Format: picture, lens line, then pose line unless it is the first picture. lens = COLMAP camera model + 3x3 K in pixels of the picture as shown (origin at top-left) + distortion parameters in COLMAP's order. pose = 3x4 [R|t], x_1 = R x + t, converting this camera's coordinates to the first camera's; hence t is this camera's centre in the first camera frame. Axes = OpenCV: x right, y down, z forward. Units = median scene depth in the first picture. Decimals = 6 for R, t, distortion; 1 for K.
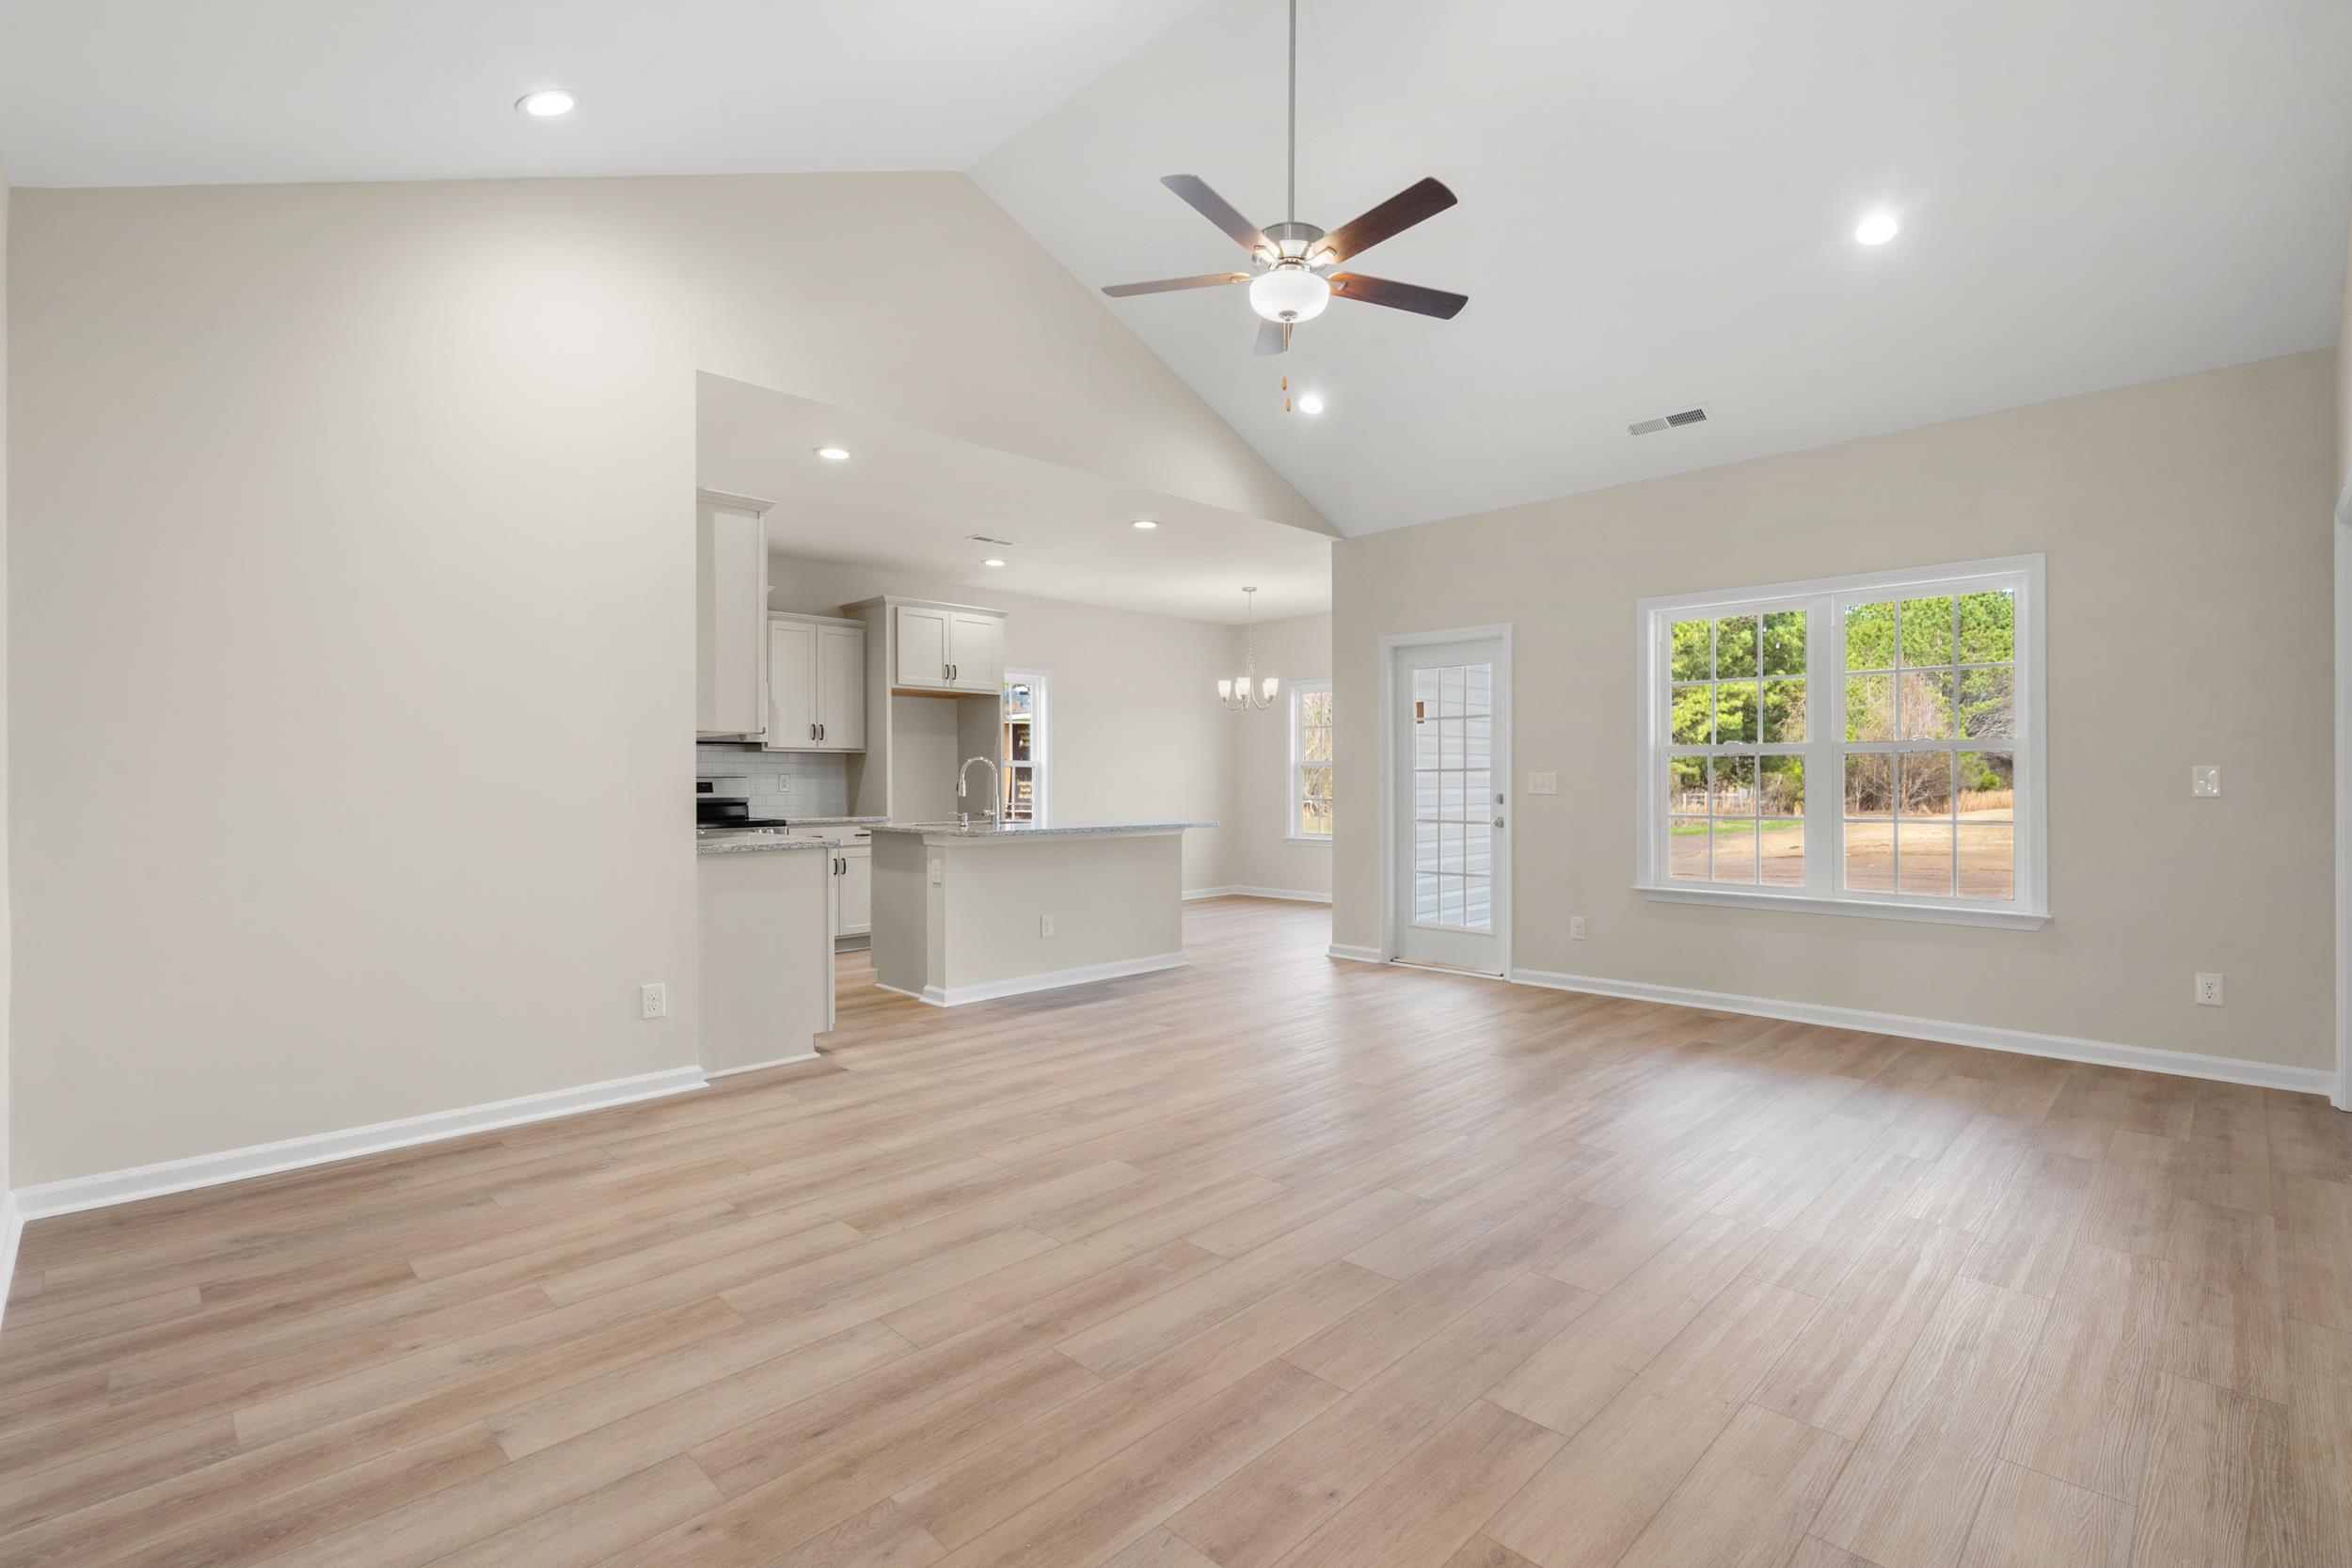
lens RADIAL K [[1068.4, 0, 1174.4], [0, 1068.4, 773.8], [0, 0, 1]] dist [-0.005884, -0.000446]
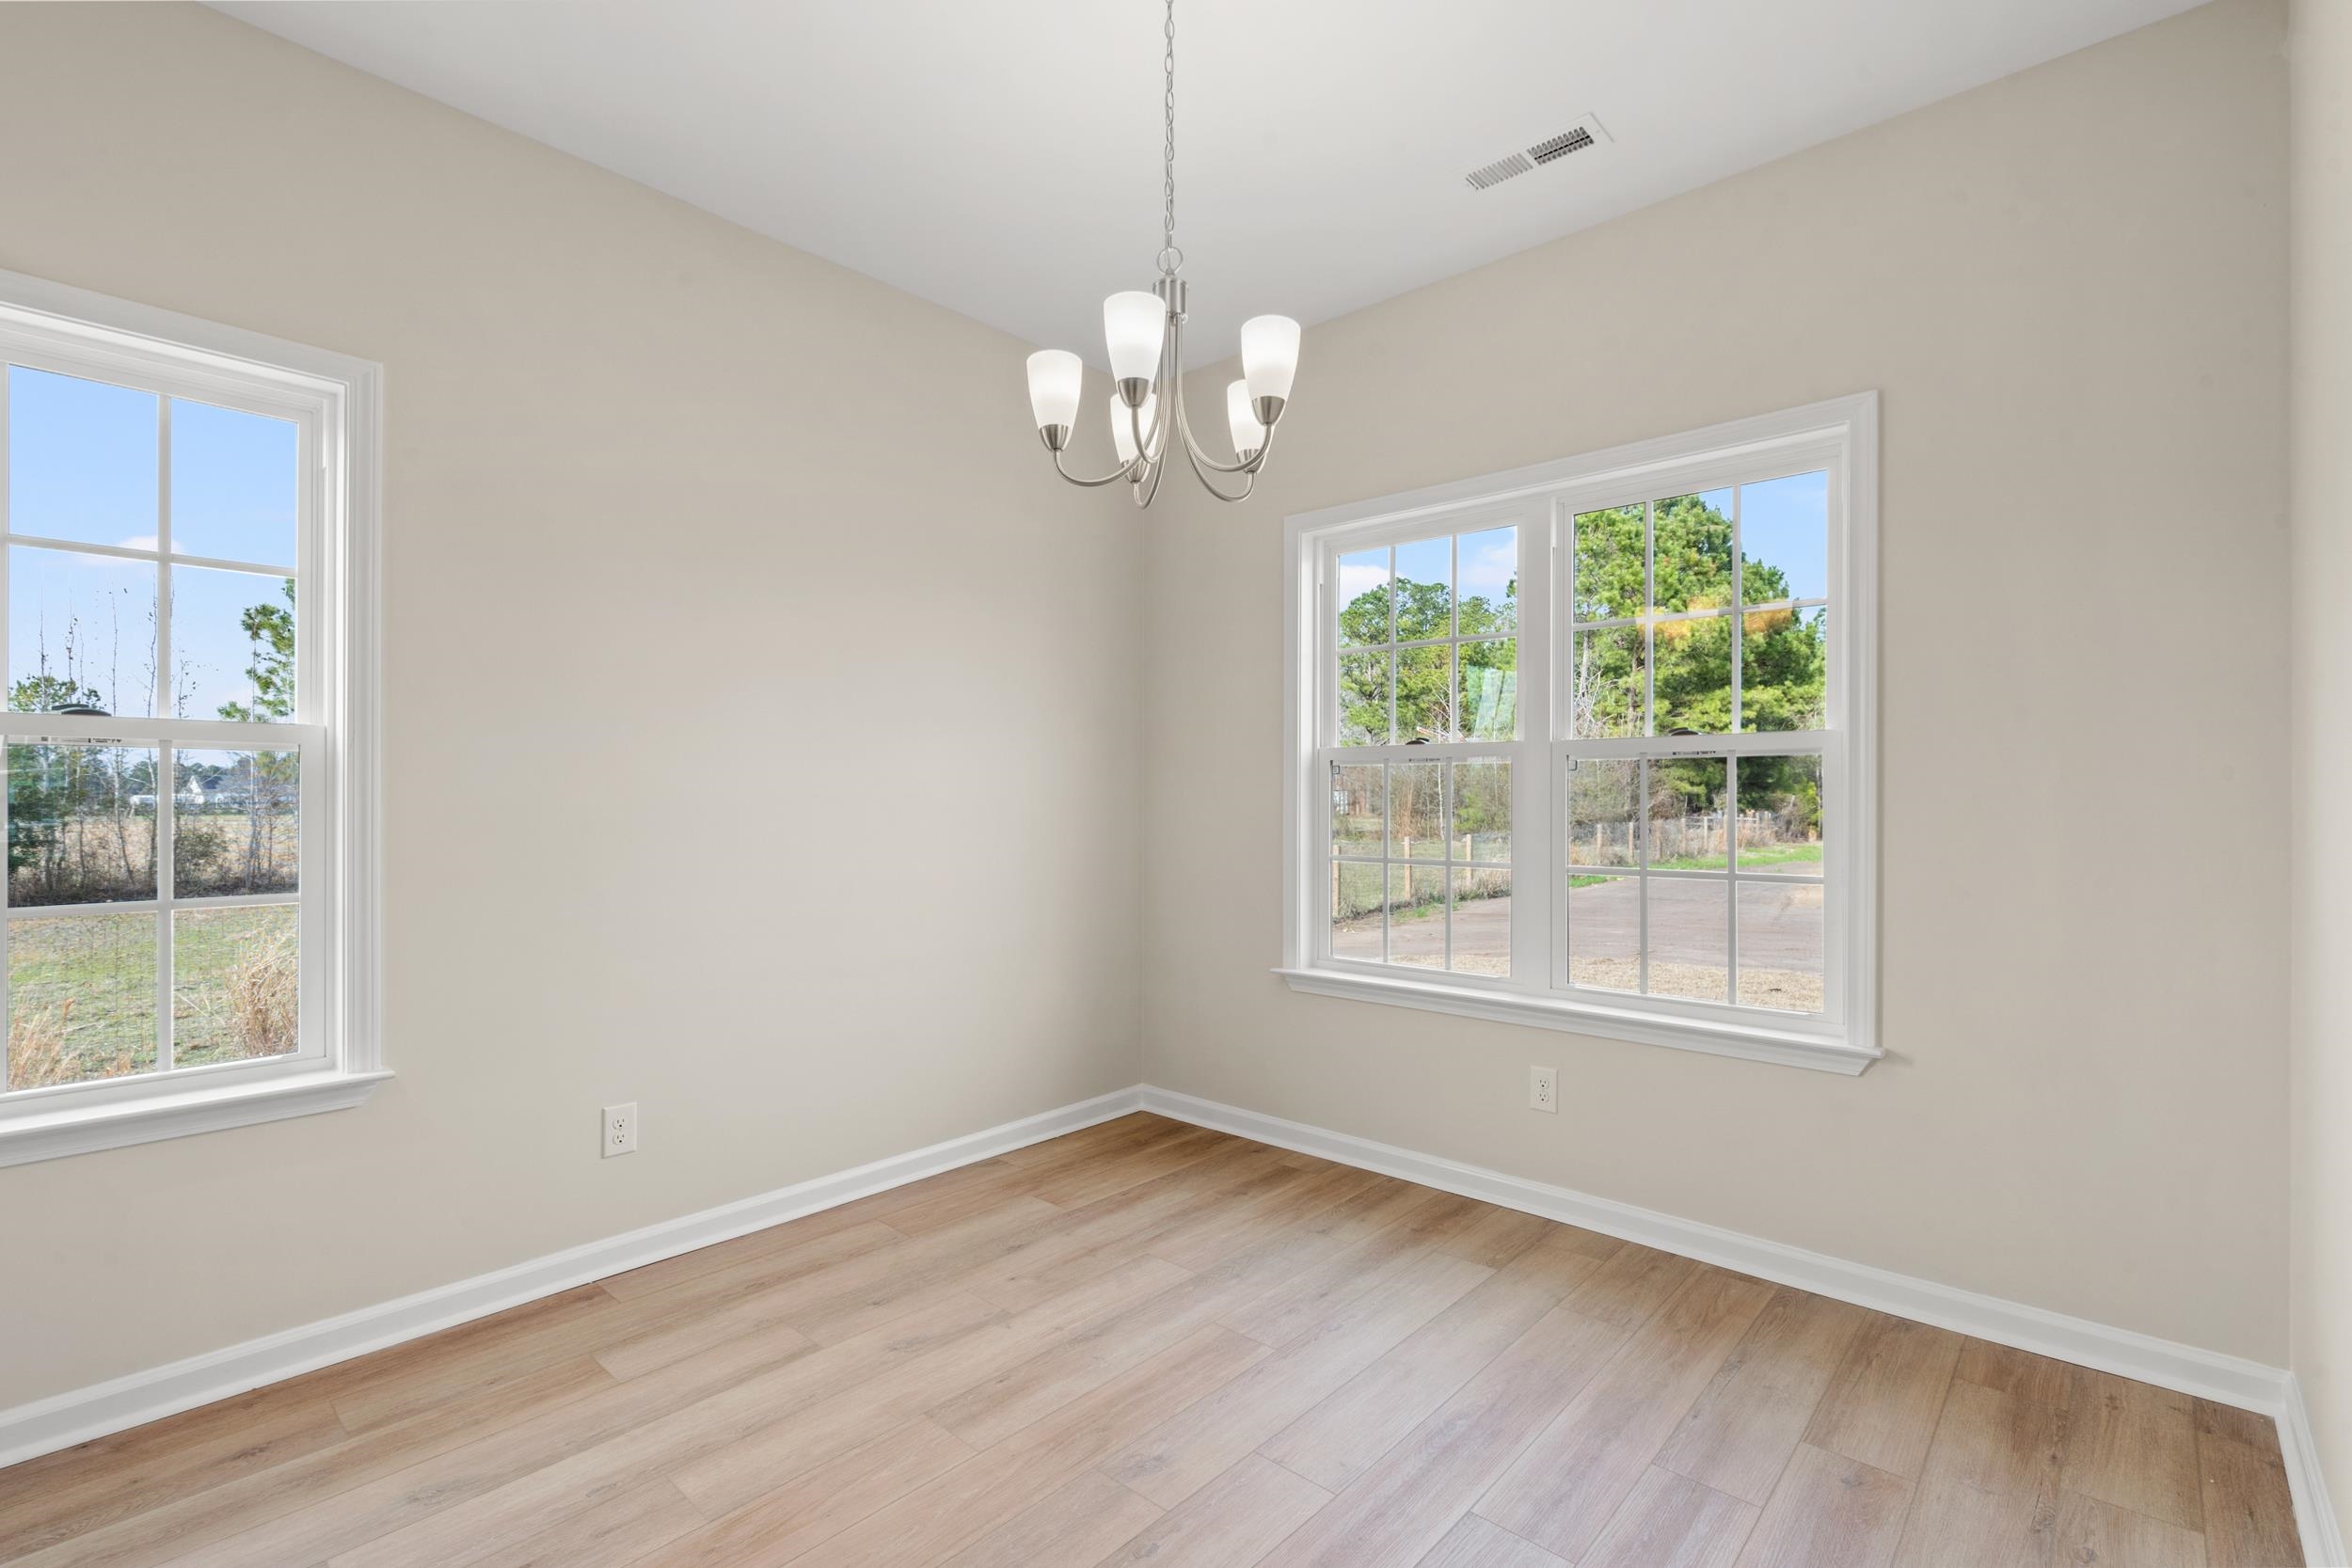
lens RADIAL K [[1068.4, 0, 1178.2], [0, 1068.4, 797.0], [0, 0, 1]] dist [-0.005884, -0.000446]
pose [[0.998574, 0.004523, 0.053196, 0.071897], [-0.004737, 0.999981, 0.003895, 0.003520], [-0.053177, -0.004142, 0.998577, 0.918359]]
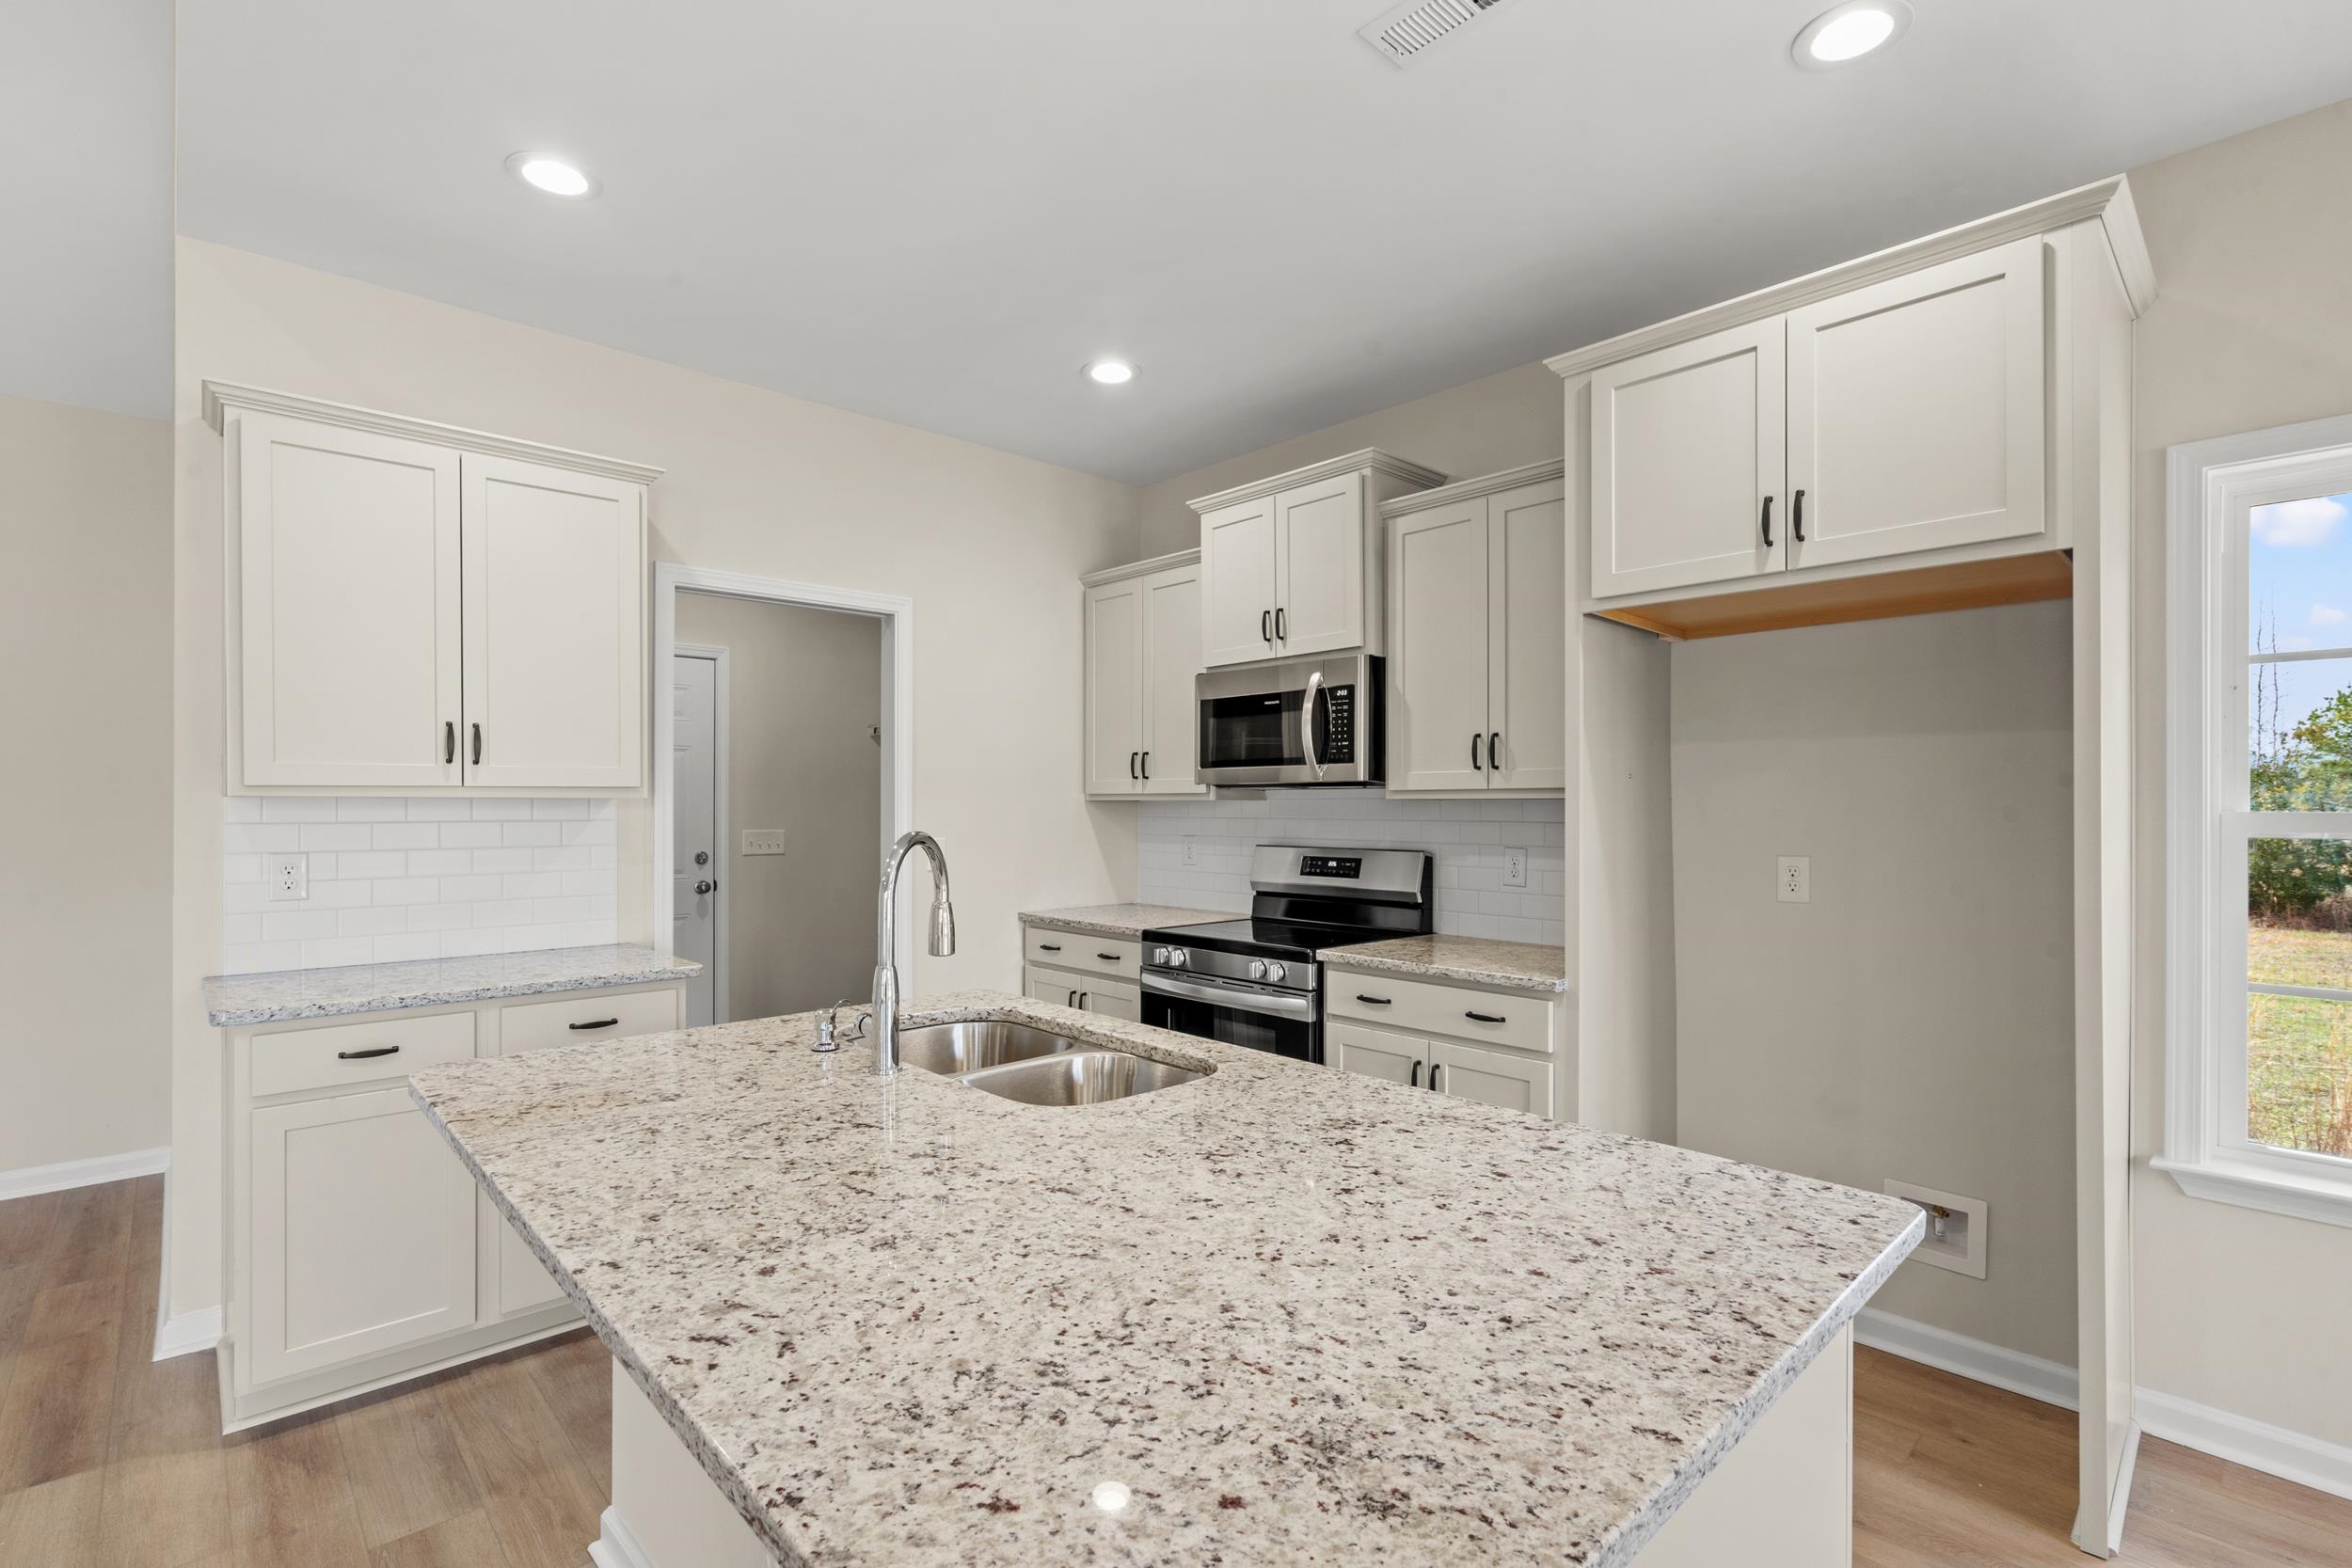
lens RADIAL K [[1068.4, 0, 1174.9], [0, 1068.4, 799.1], [0, 0, 1]] dist [-0.005884, -0.000446]
pose [[-0.036920, -0.002288, -0.999316, 0.090281], [0.003886, 0.999989, -0.002433, -0.019146], [0.999311, -0.003973, -0.036910, 0.876220]]
